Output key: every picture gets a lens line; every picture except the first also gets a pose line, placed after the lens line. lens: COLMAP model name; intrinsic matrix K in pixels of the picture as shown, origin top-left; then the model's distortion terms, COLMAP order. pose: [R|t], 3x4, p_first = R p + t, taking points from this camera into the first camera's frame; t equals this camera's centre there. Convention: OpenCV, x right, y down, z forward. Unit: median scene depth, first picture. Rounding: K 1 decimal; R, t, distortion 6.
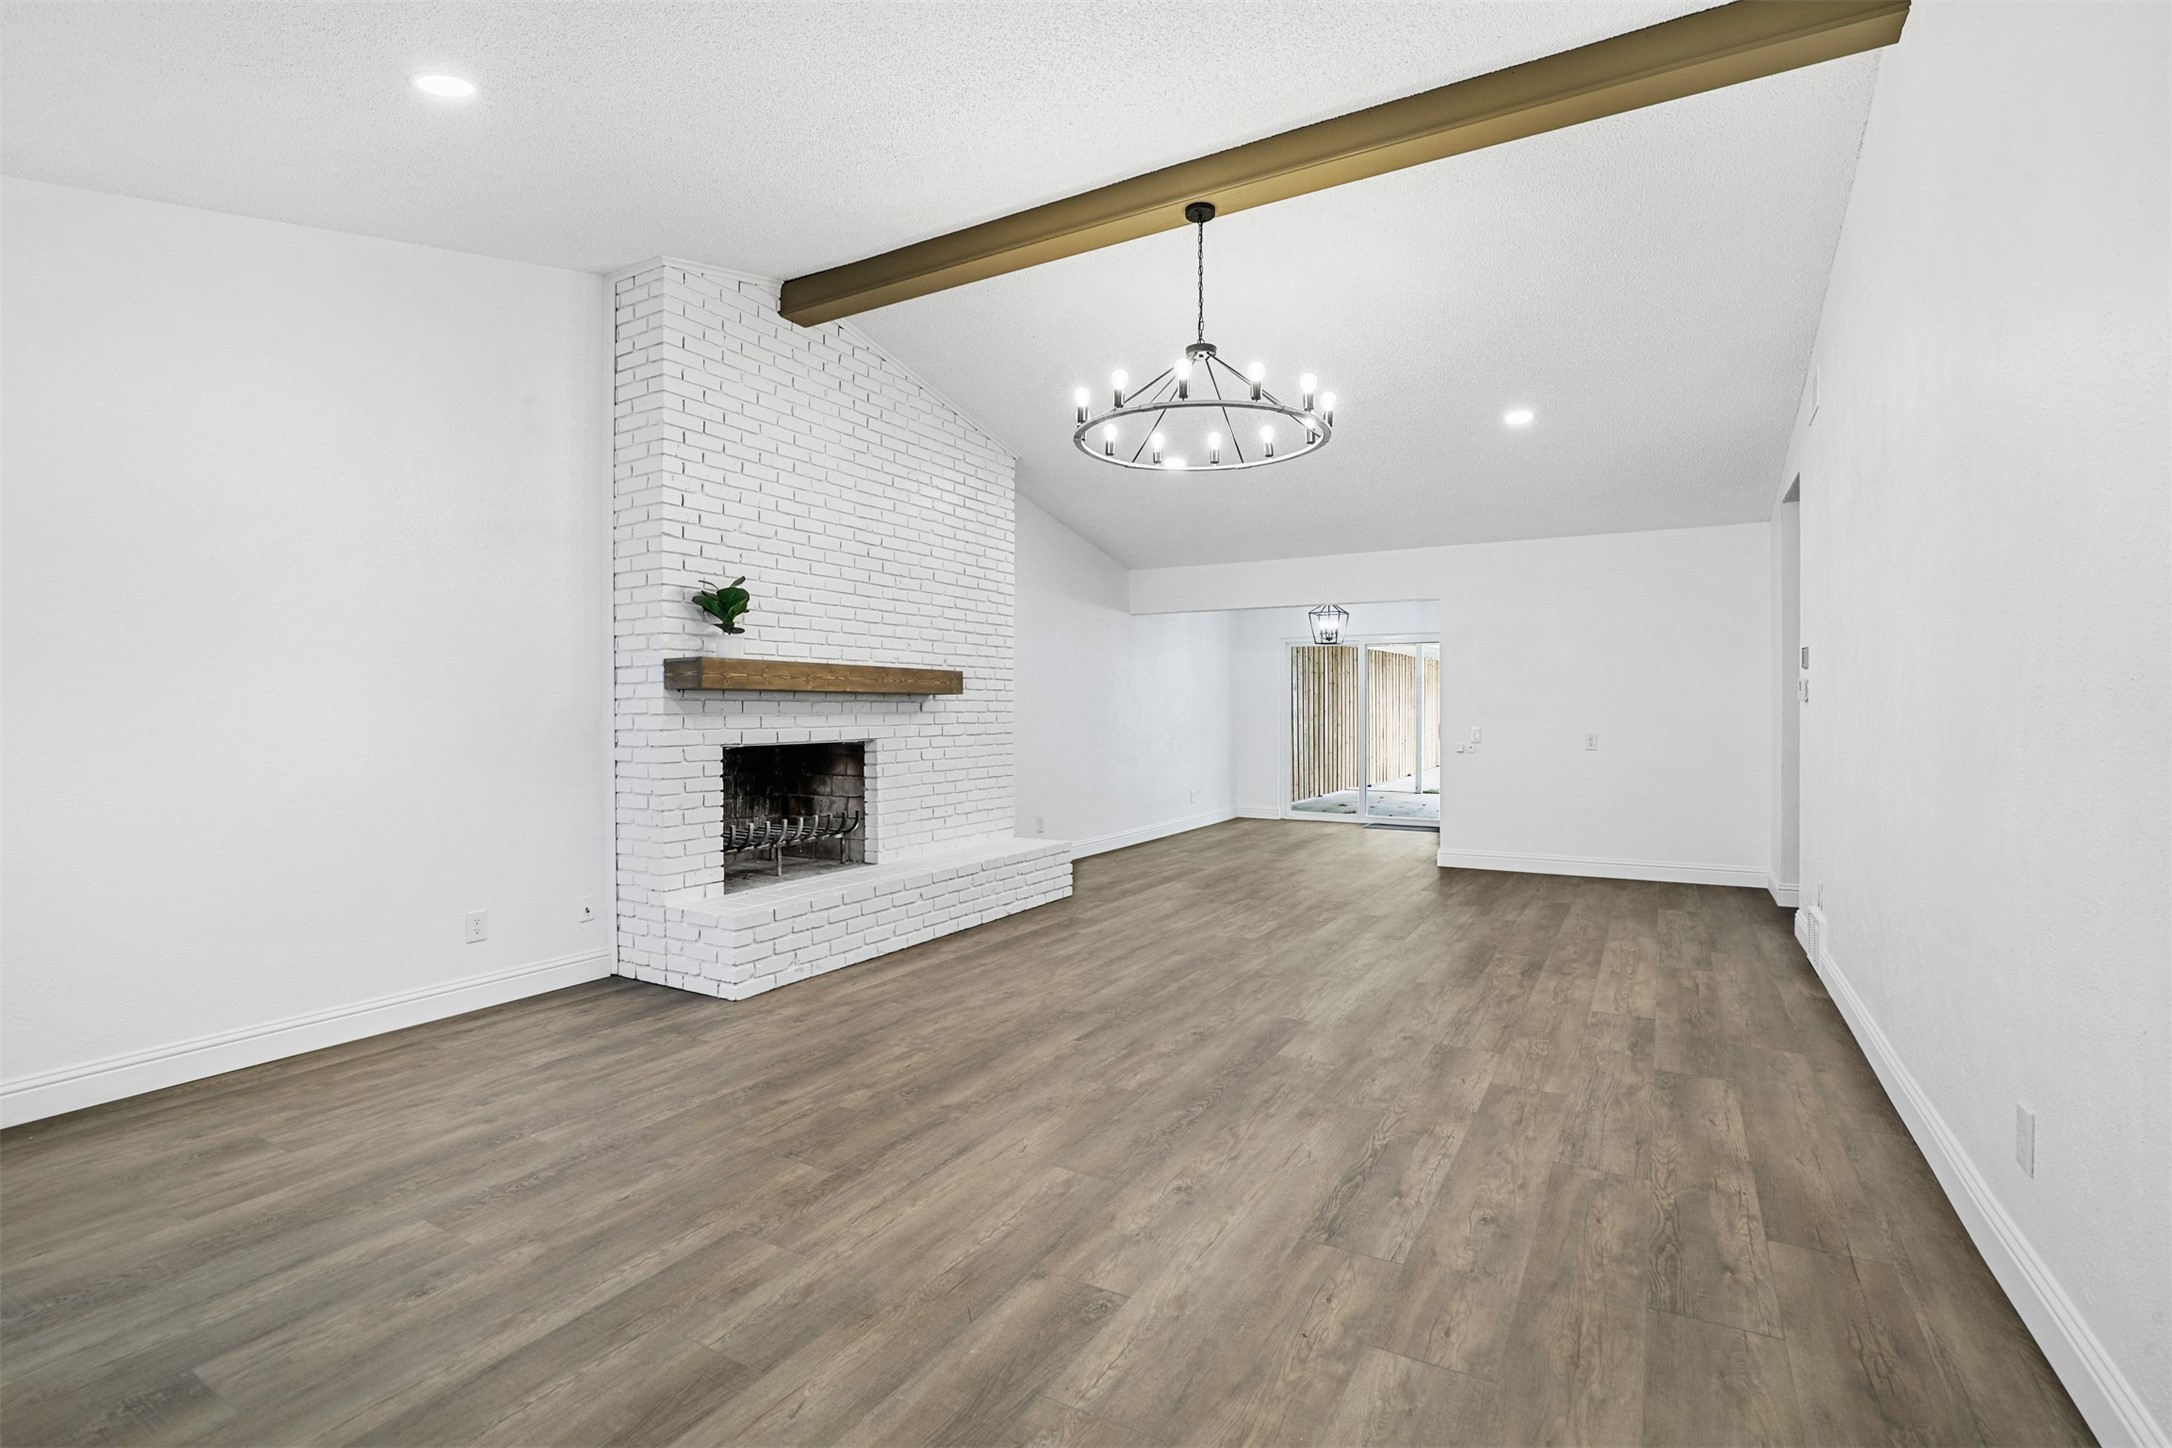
lens RADIAL K [[1011.1, 0, 1099.4], [0, 1011.1, 713.5], [0, 0, 1]] dist [-0.034661, 0.006672]
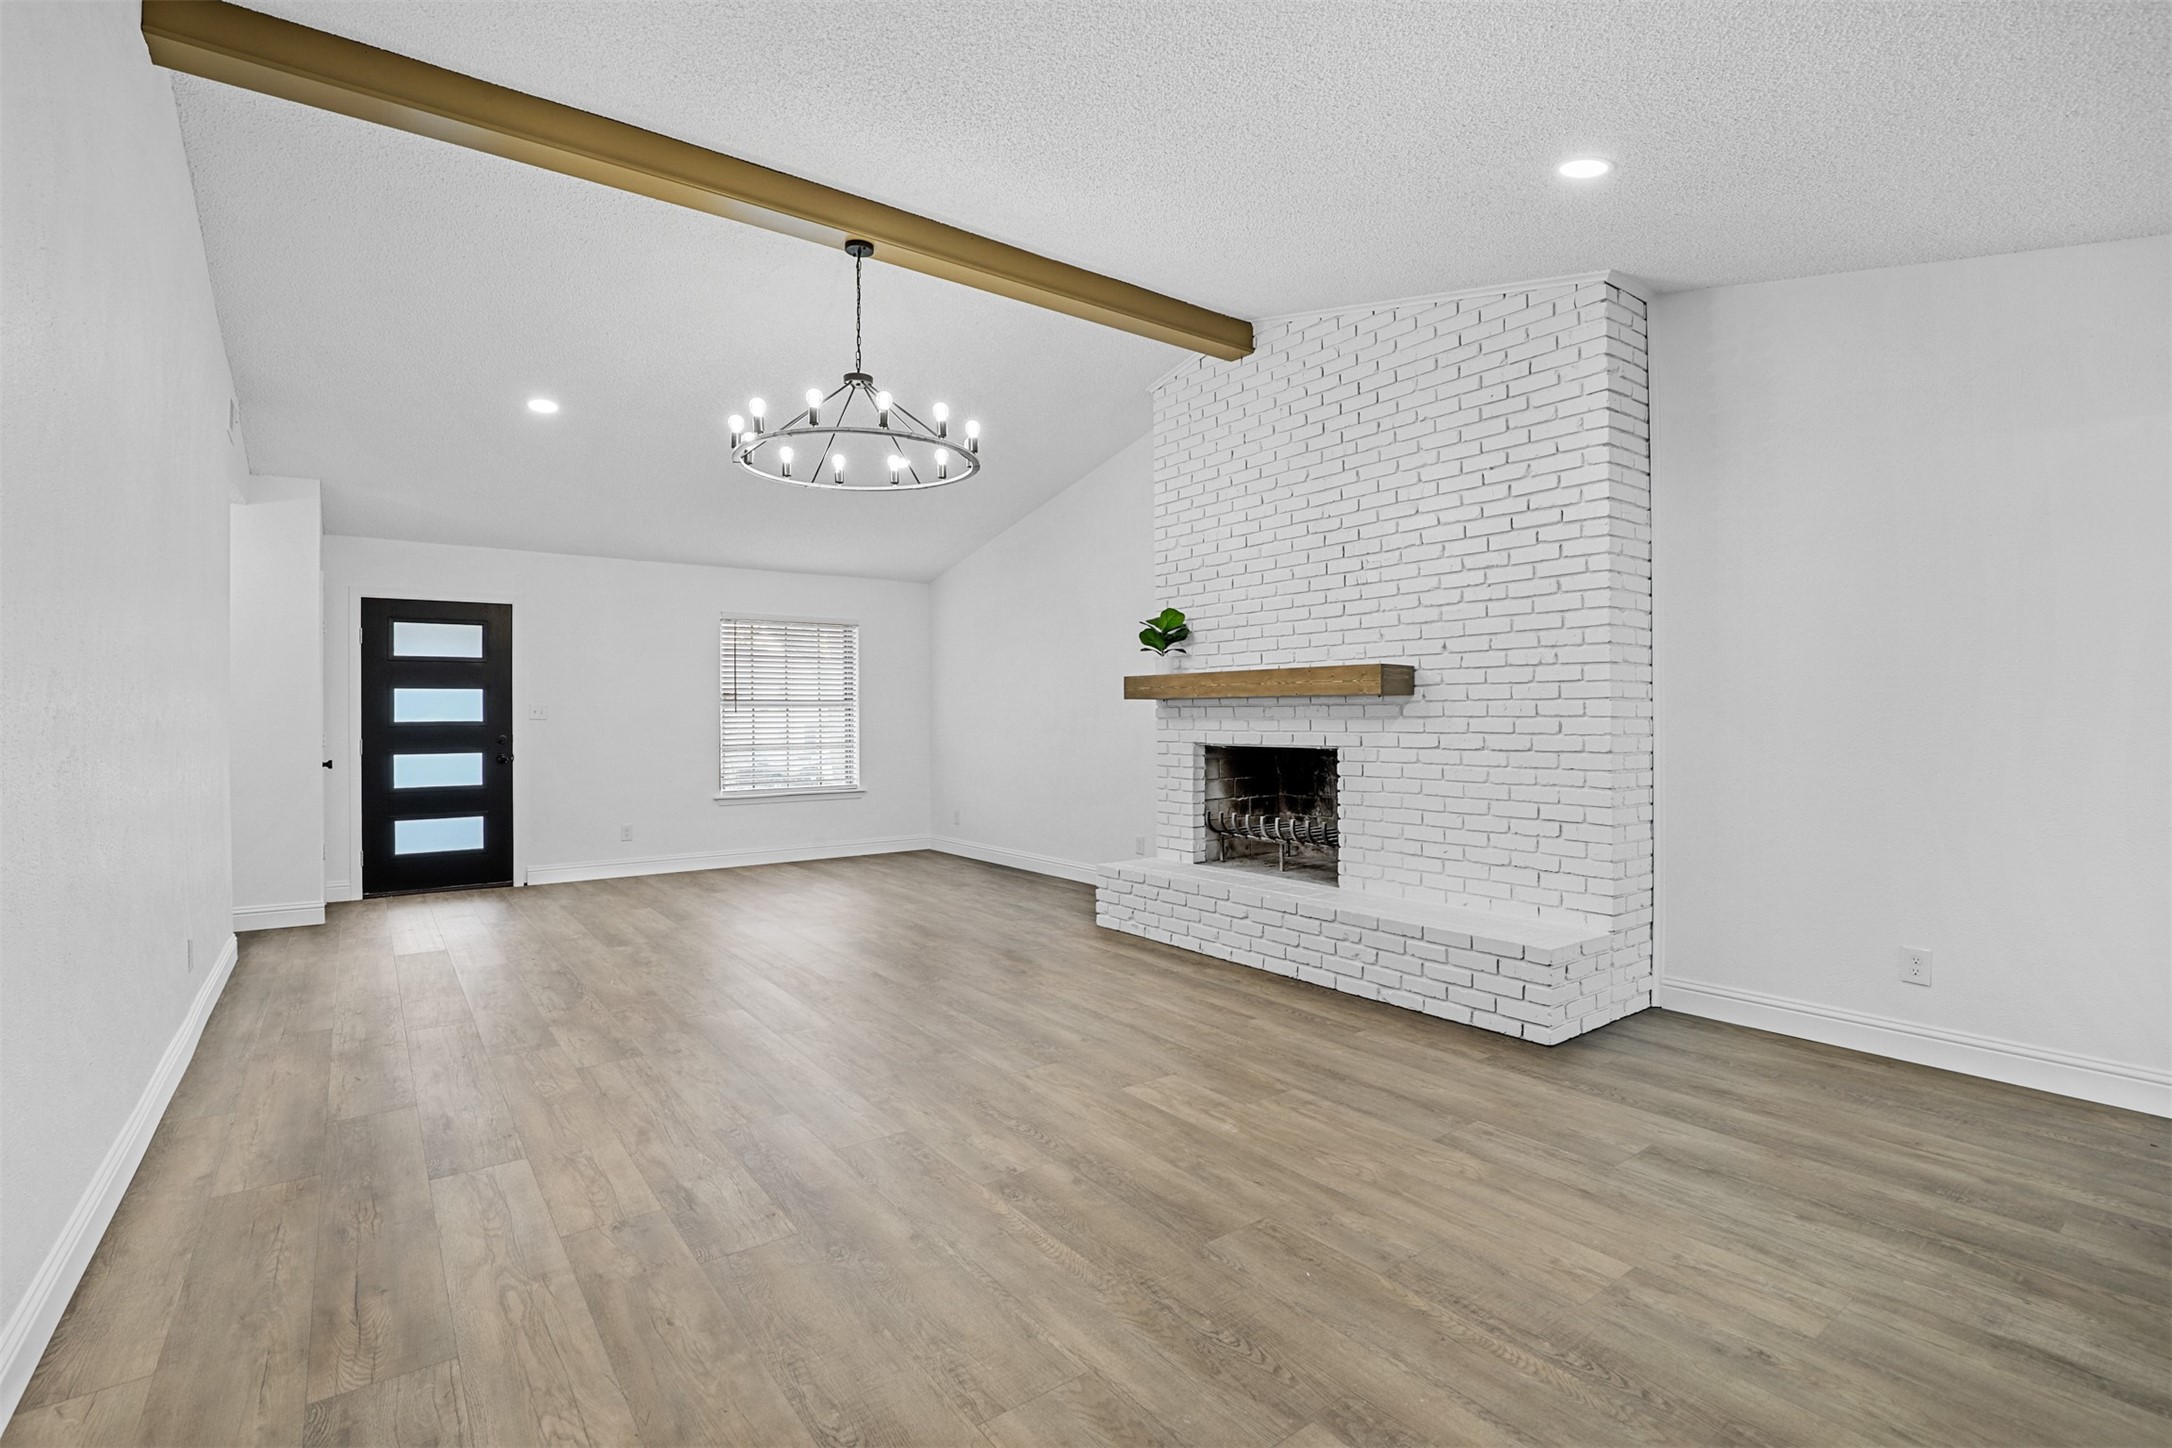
lens RADIAL K [[1011.1, 0, 1084.1], [0, 1011.1, 706.5], [0, 0, 1]] dist [-0.034661, 0.006672]
pose [[-0.416121, -0.003295, -0.909303, 0.812832], [0.003493, 0.999980, -0.005223, -0.007795], [0.909303, -0.005349, -0.416101, 1.392239]]
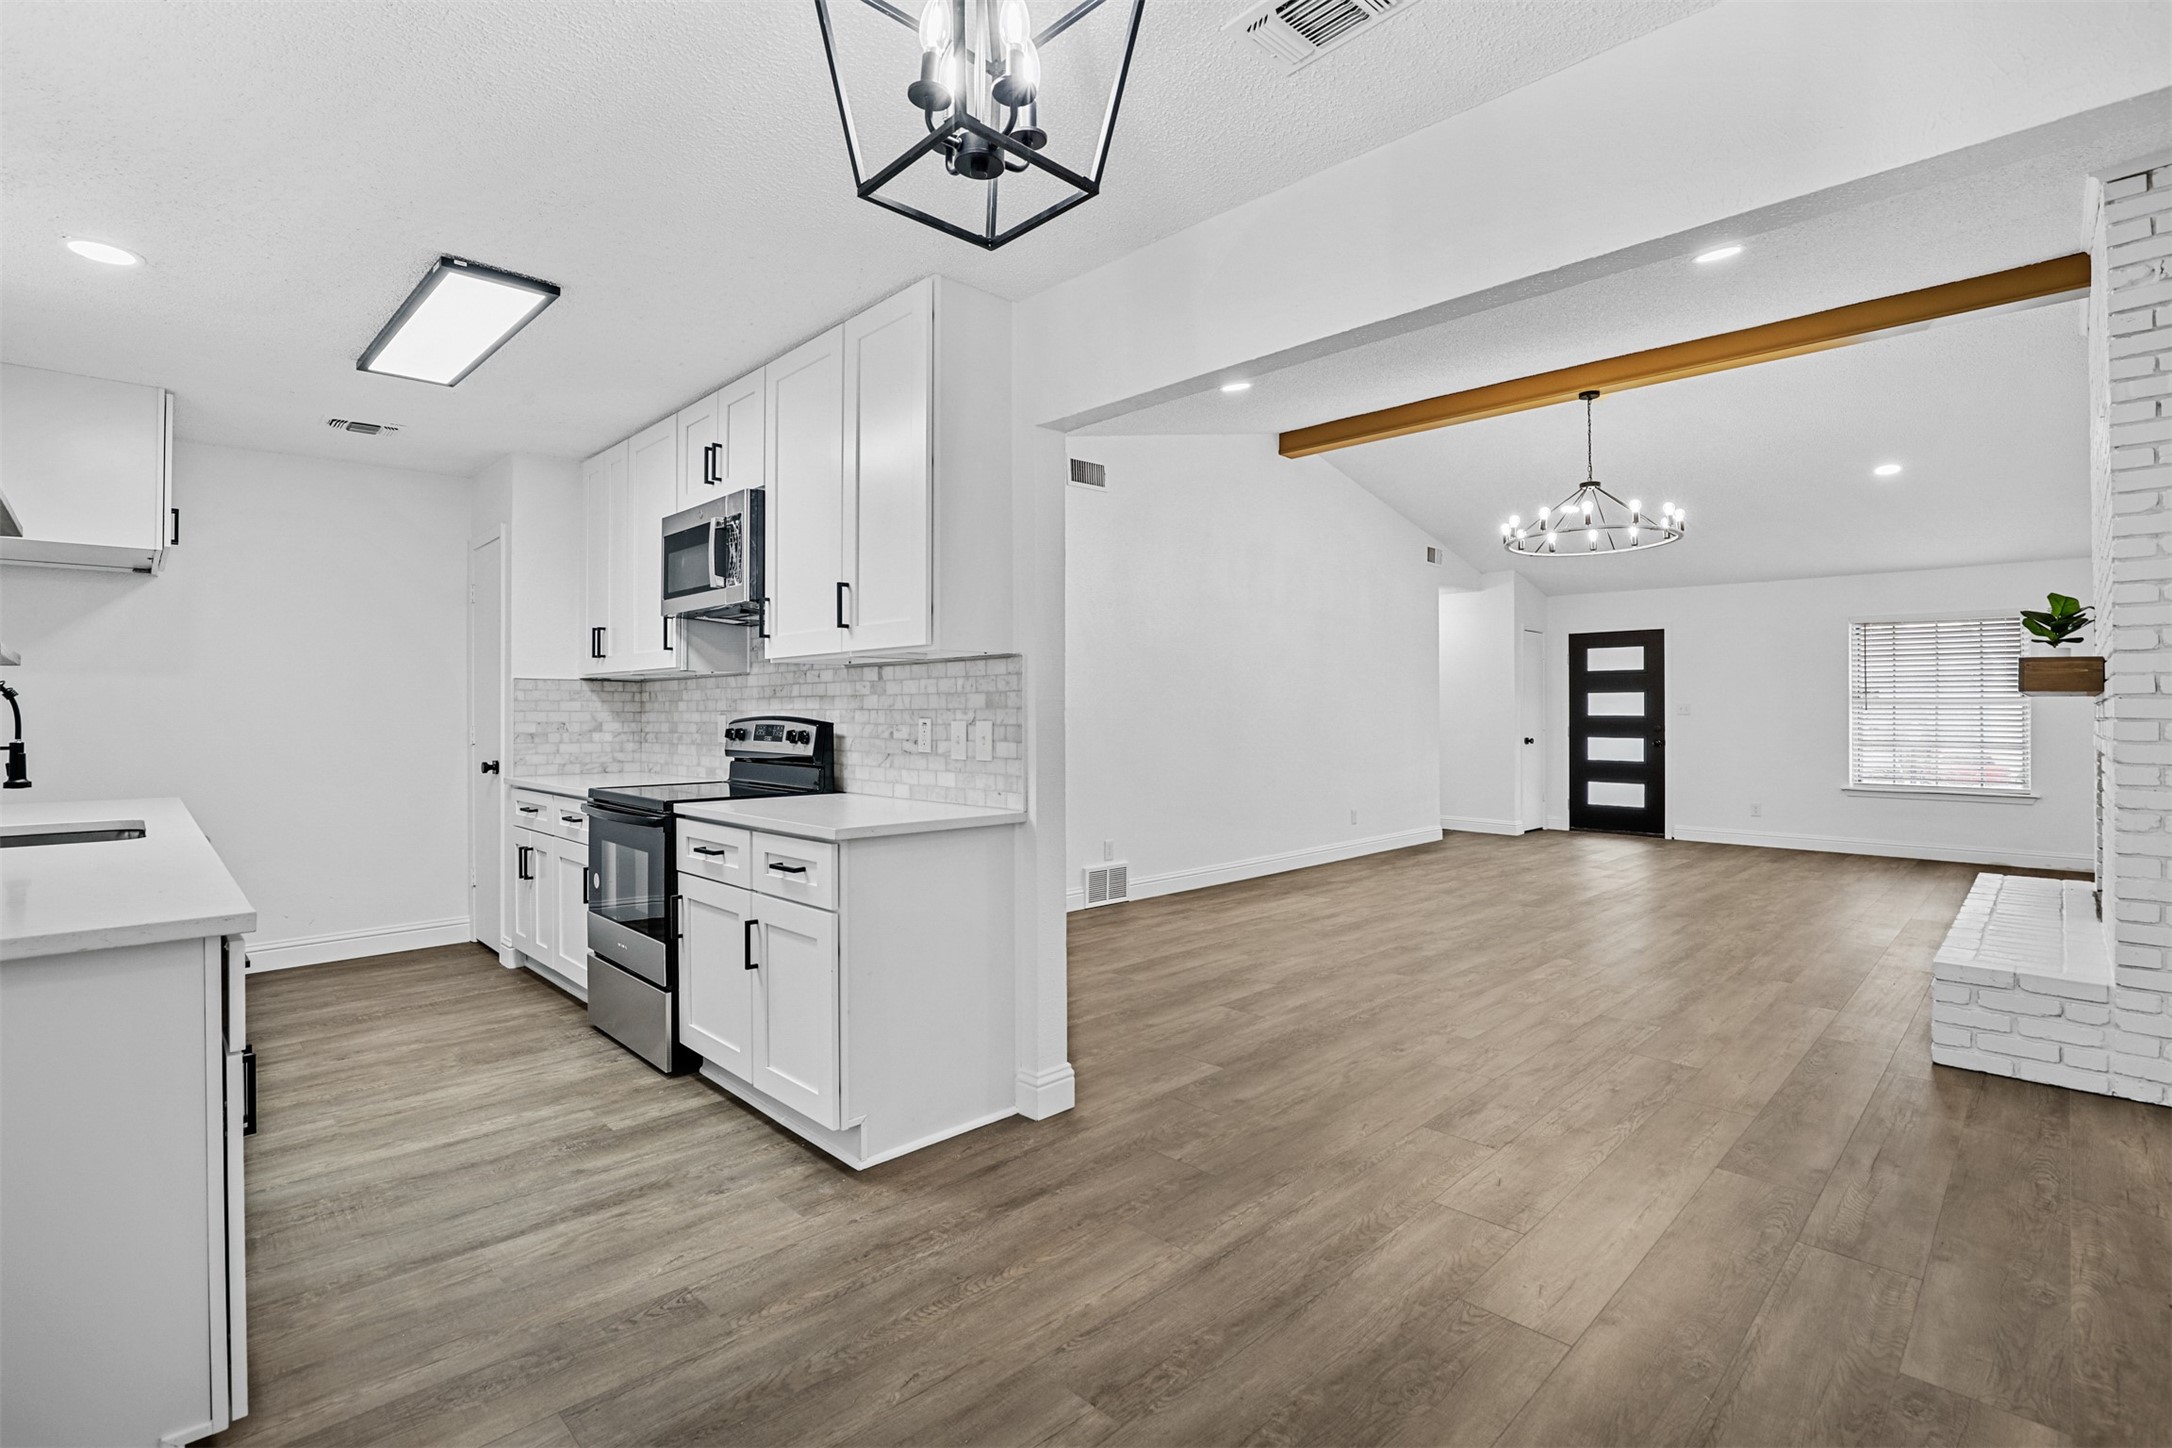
lens RADIAL K [[1011.1, 0, 1080.9], [0, 1011.1, 705.8], [0, 0, 1]] dist [-0.034661, 0.006672]
pose [[-0.958780, 0.000795, 0.284147, 0.354718], [-0.000235, 0.999994, -0.003591, -0.009171], [-0.284148, -0.003510, -0.958774, 2.282321]]
